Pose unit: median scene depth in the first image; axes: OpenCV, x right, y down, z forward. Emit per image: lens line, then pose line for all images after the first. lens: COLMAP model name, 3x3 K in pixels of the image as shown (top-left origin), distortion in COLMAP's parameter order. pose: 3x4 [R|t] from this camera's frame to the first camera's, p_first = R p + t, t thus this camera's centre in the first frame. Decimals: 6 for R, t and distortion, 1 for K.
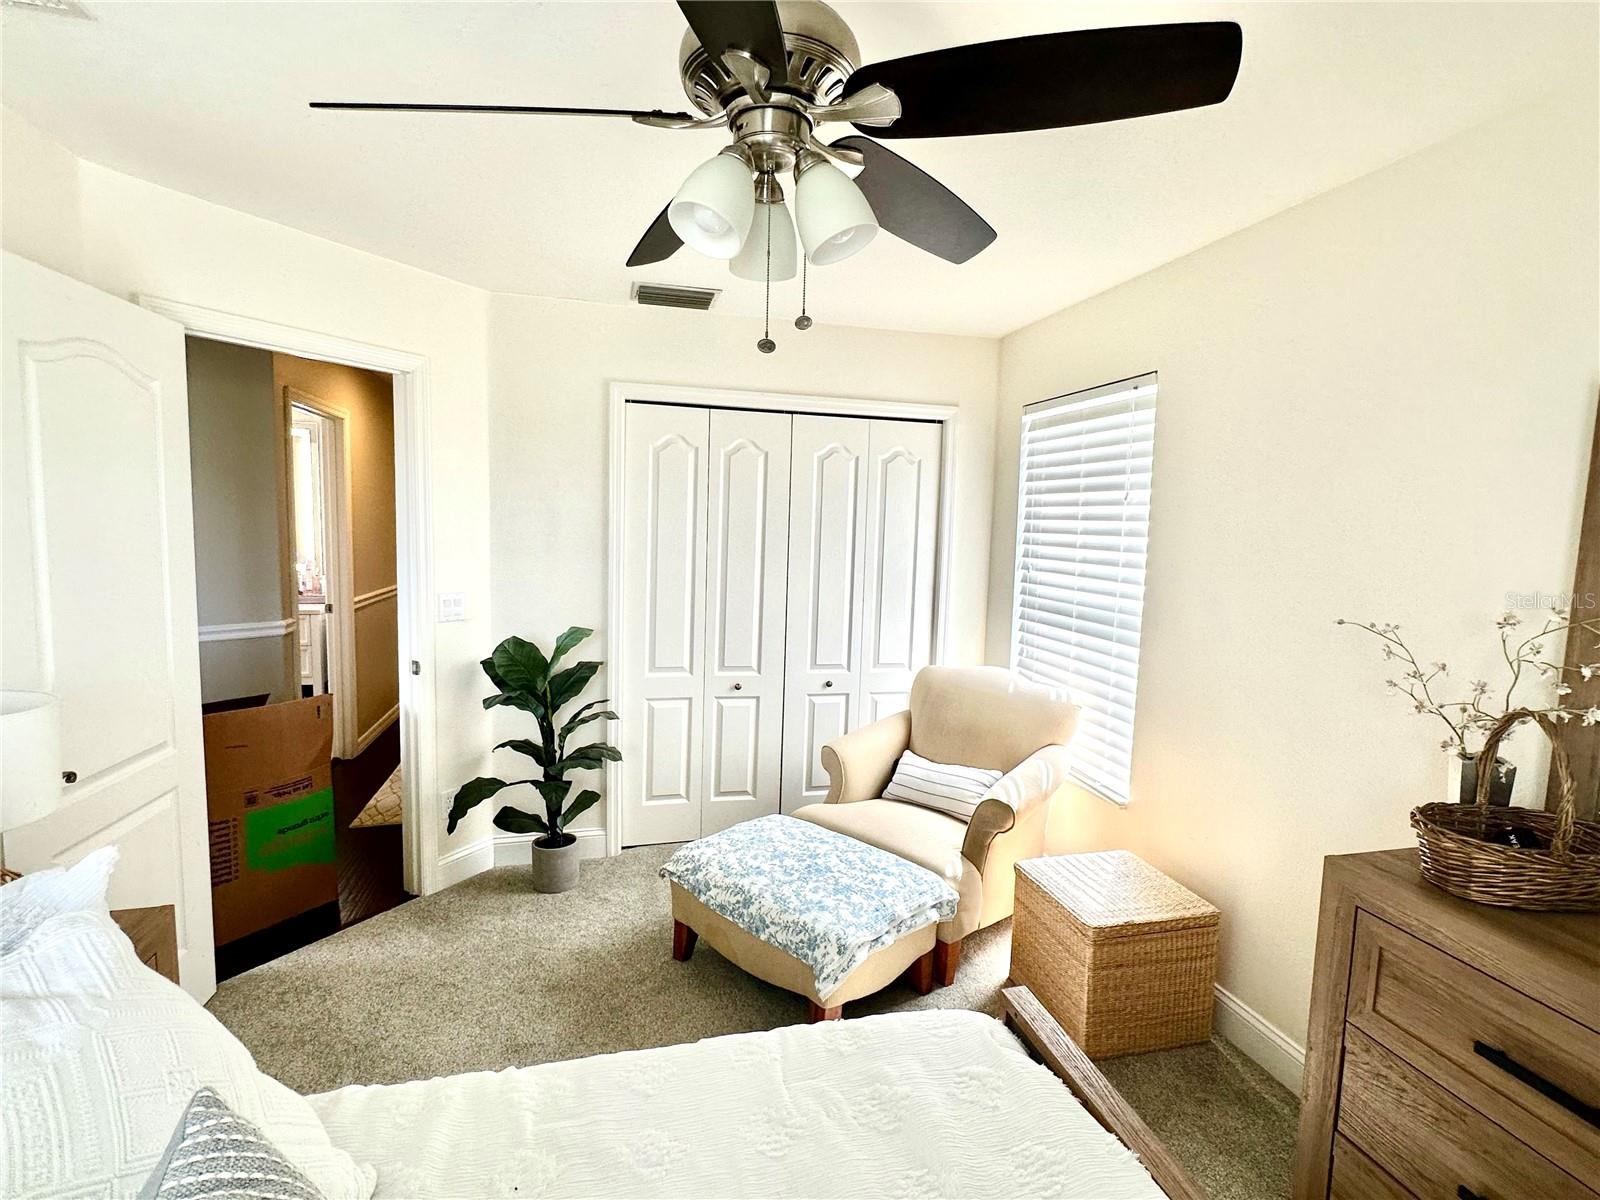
lens RADIAL K [[769.2, 0, 800.0], [0, 769.2, 600.0], [0, 0, 1]] dist [-0.003700, -0.000705]
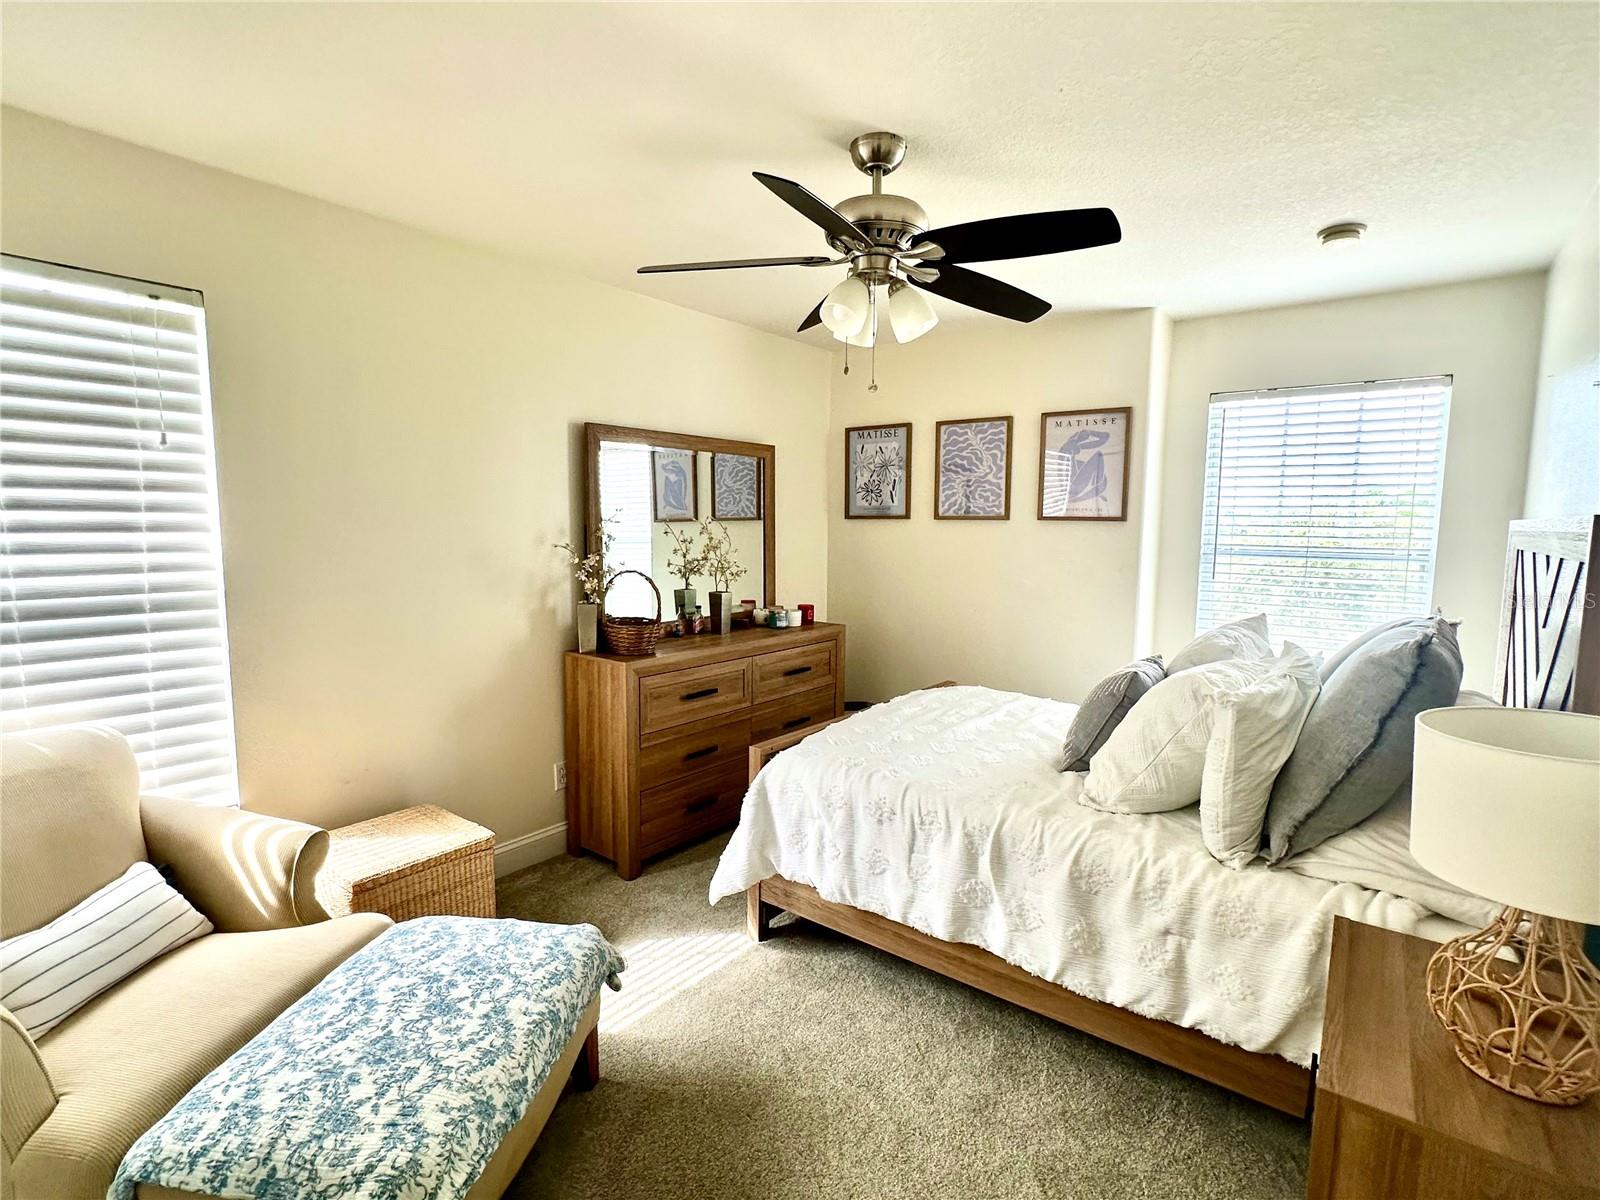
lens RADIAL K [[789.6, 0, 800.0], [0, 789.6, 600.0], [0, 0, 1]] dist [0.000495, -0.000099]
pose [[-0.613193, -0.121277, 0.780568, -0.657067], [0.048847, 0.980432, 0.190702, -0.103831], [-0.788422, 0.155066, -0.595269, 1.074036]]
